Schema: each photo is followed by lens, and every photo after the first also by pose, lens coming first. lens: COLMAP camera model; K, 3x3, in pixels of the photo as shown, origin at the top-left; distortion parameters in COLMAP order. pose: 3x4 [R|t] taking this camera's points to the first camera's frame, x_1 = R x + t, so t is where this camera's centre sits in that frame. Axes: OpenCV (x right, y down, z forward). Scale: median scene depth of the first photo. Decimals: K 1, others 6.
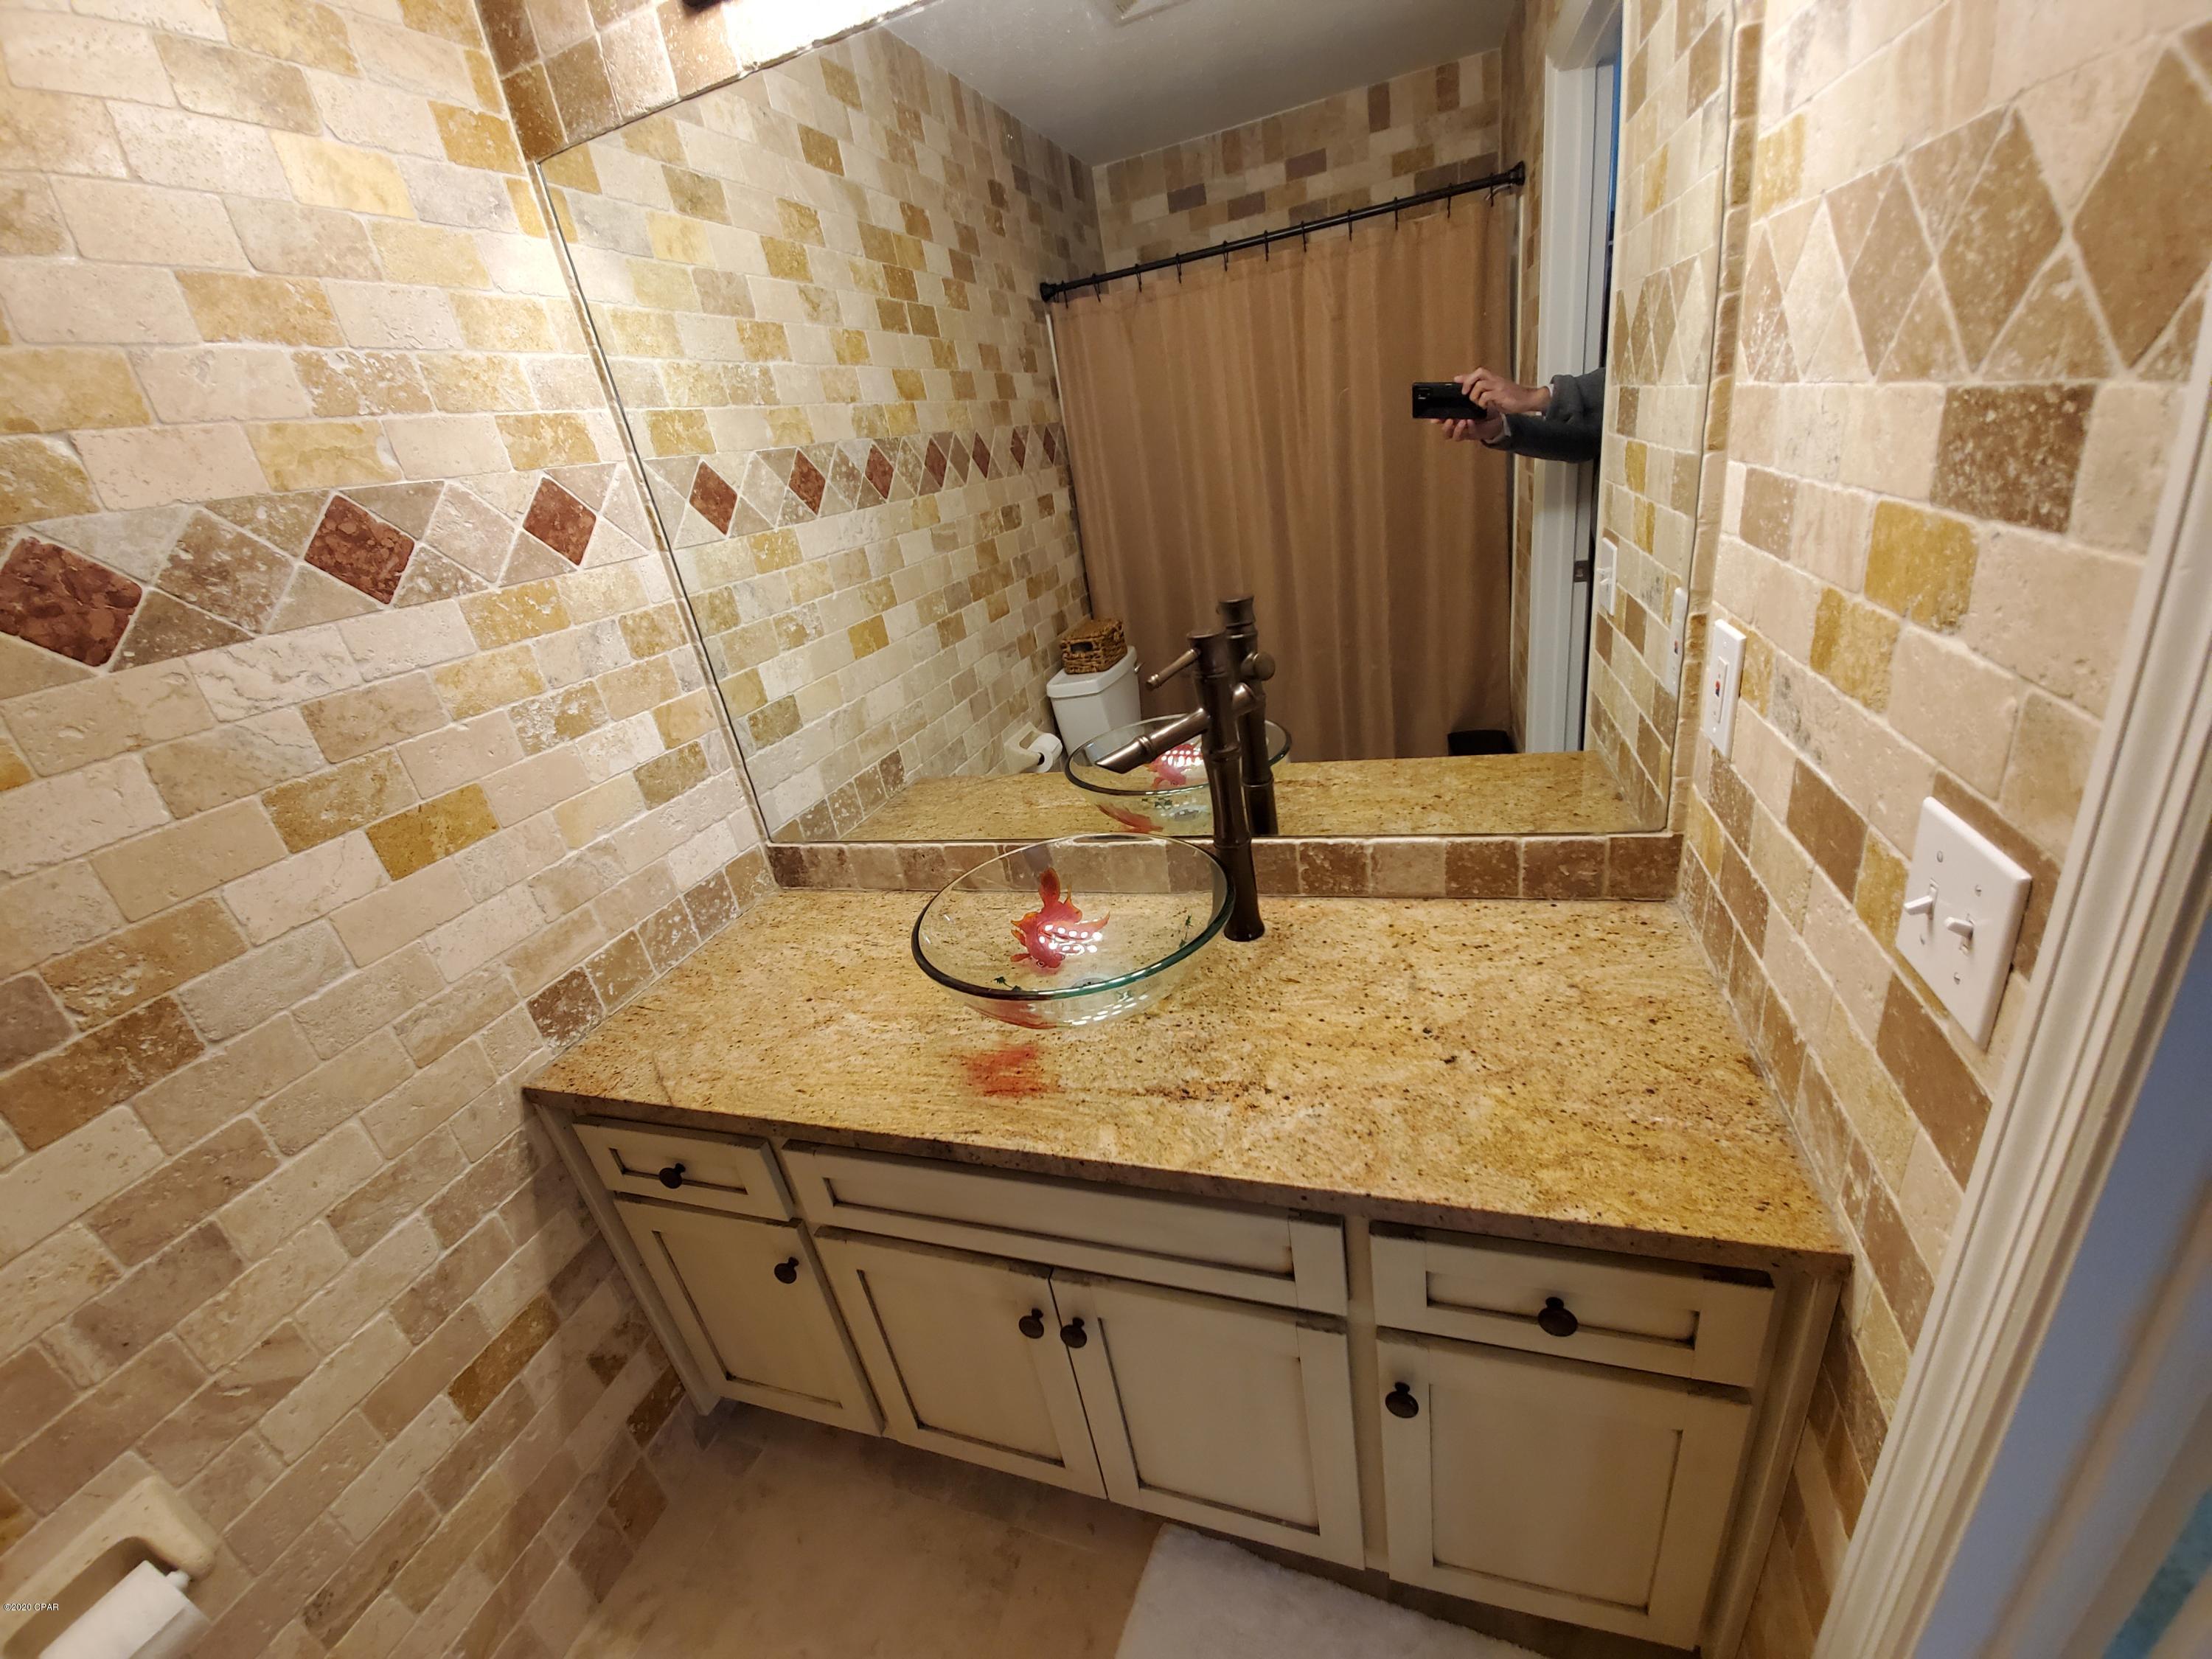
lens RADIAL K [[872.3, 0, 1112.7], [0, 872.3, 824.8], [0, 0, 1]] dist [0.010058, -0.013996]
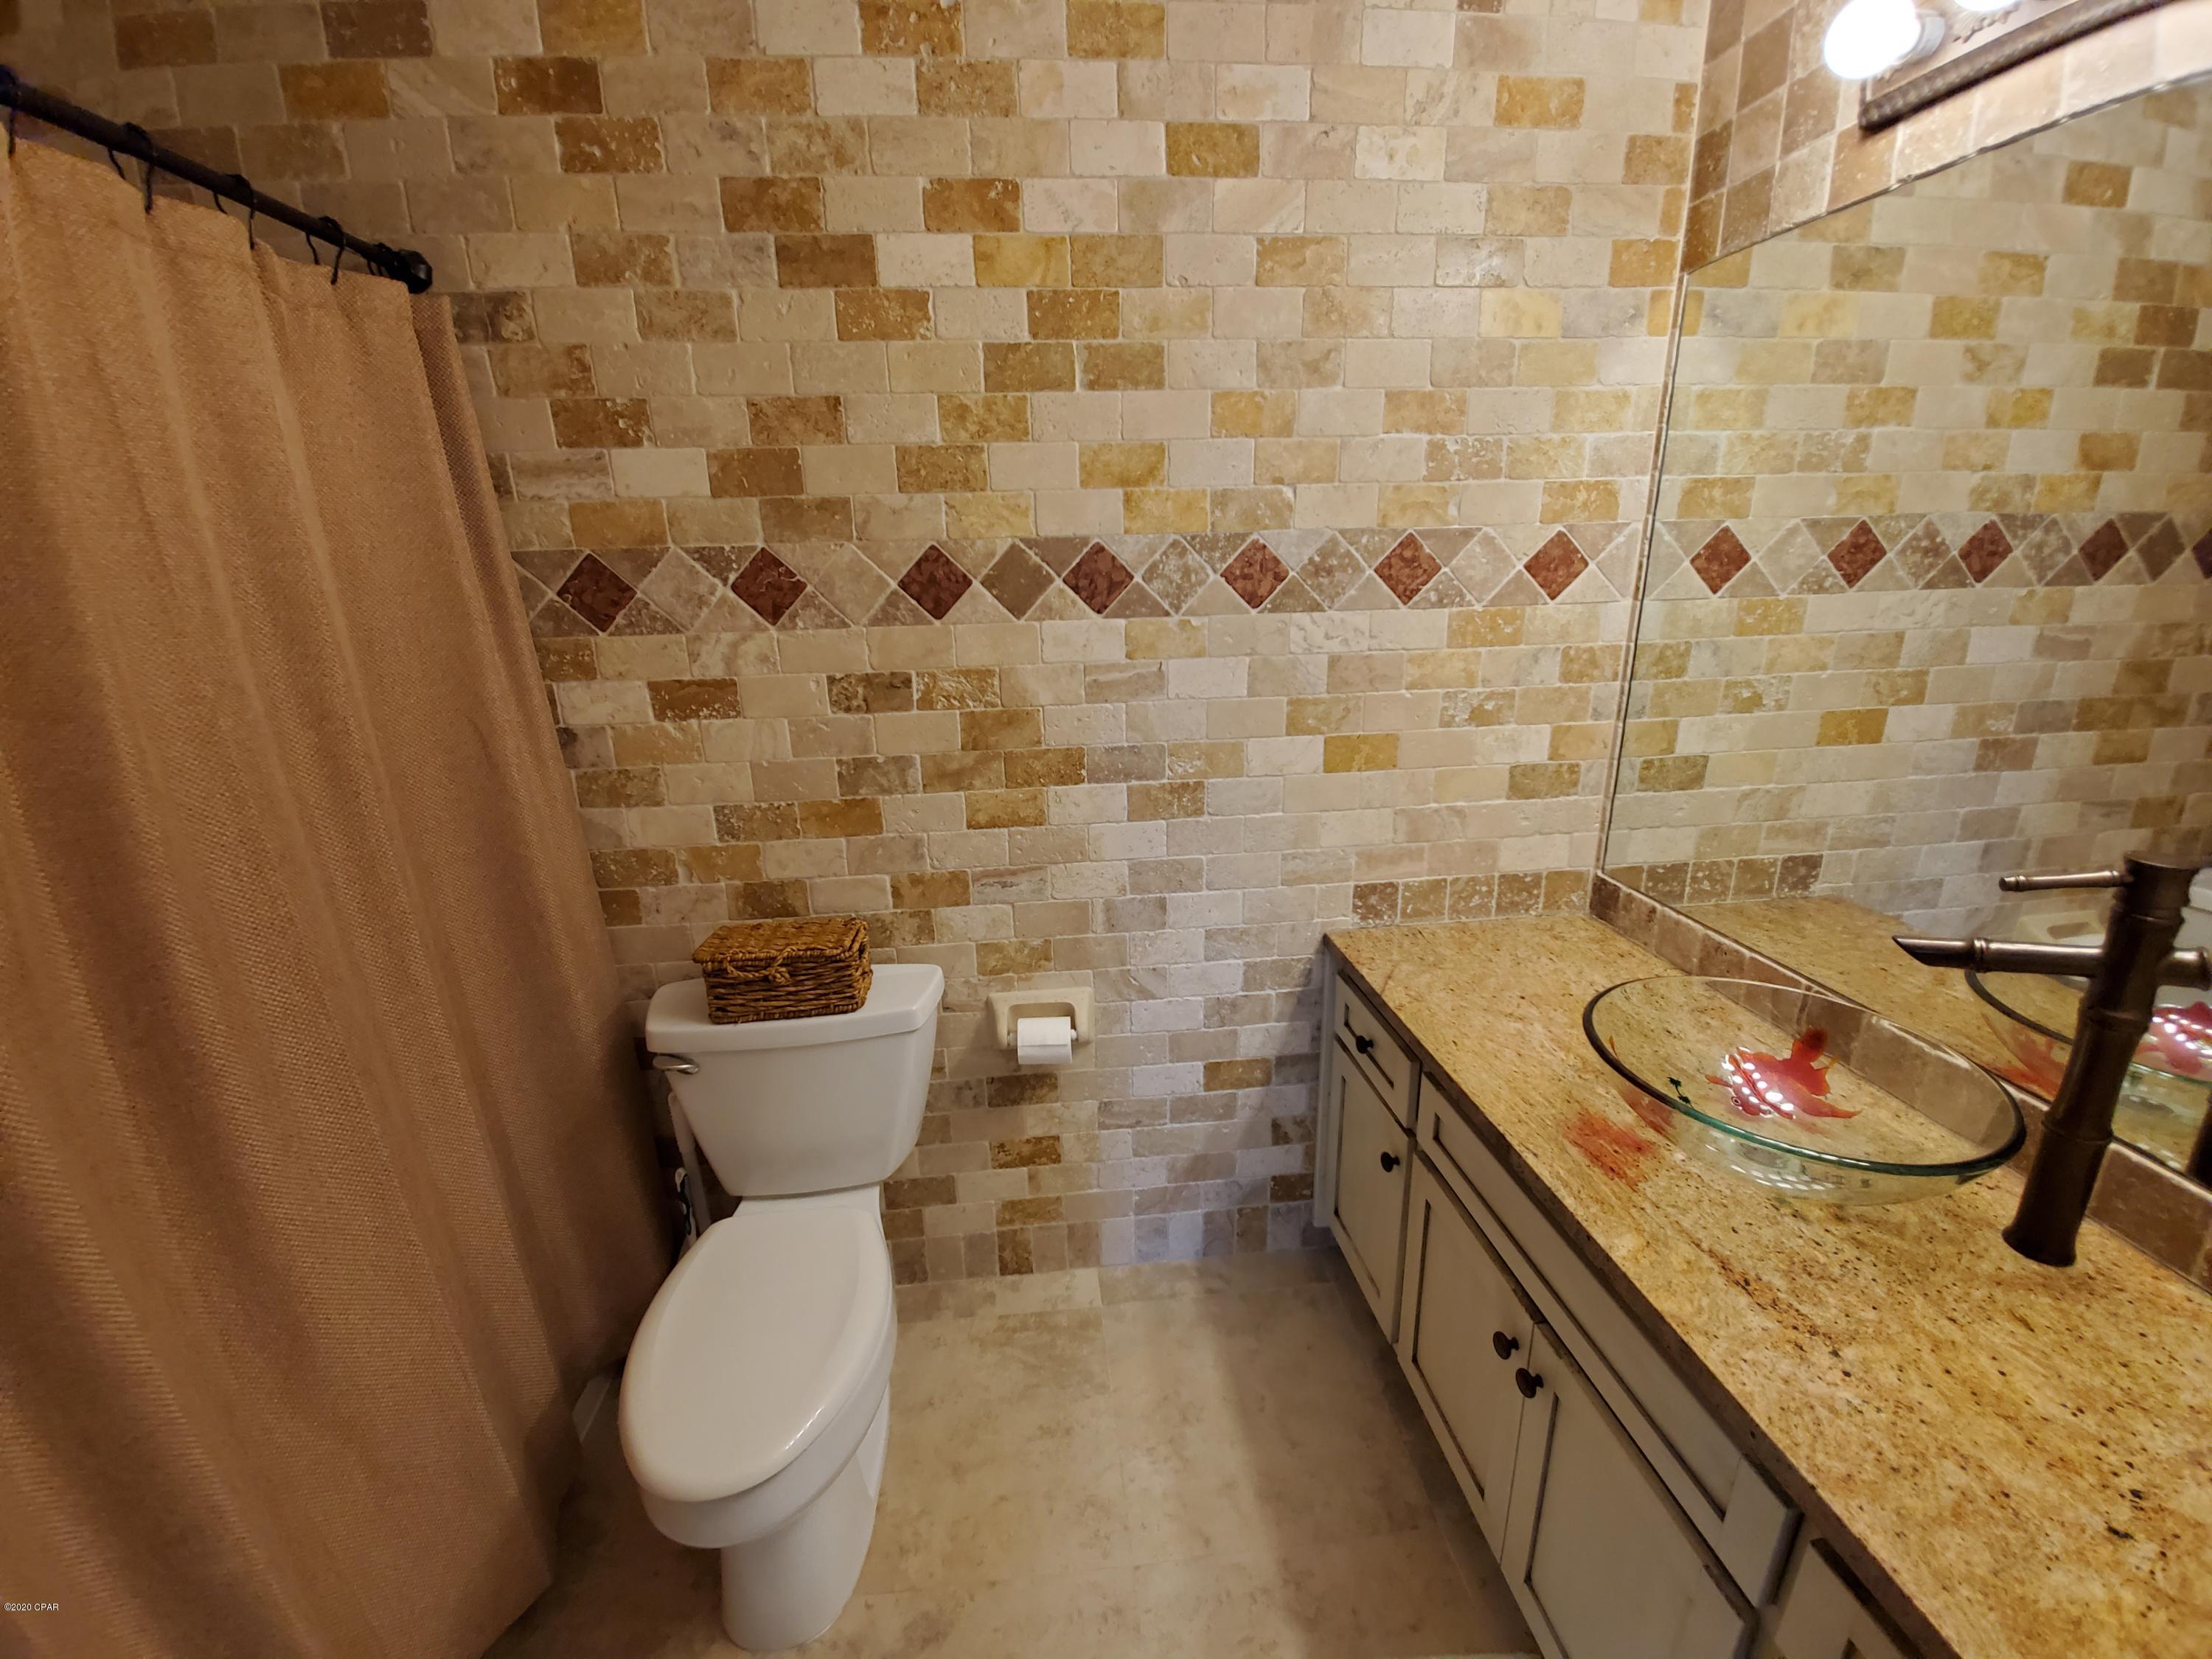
lens RADIAL K [[872.3, 0, 1115.9], [0, 872.3, 838.6], [0, 0, 1]] dist [0.010058, -0.013996]
pose [[0.428583, 0.413537, -0.803308, 0.284410], [-0.400570, 0.883916, 0.241321, -0.052274], [0.809852, 0.218355, 0.544482, -0.116731]]
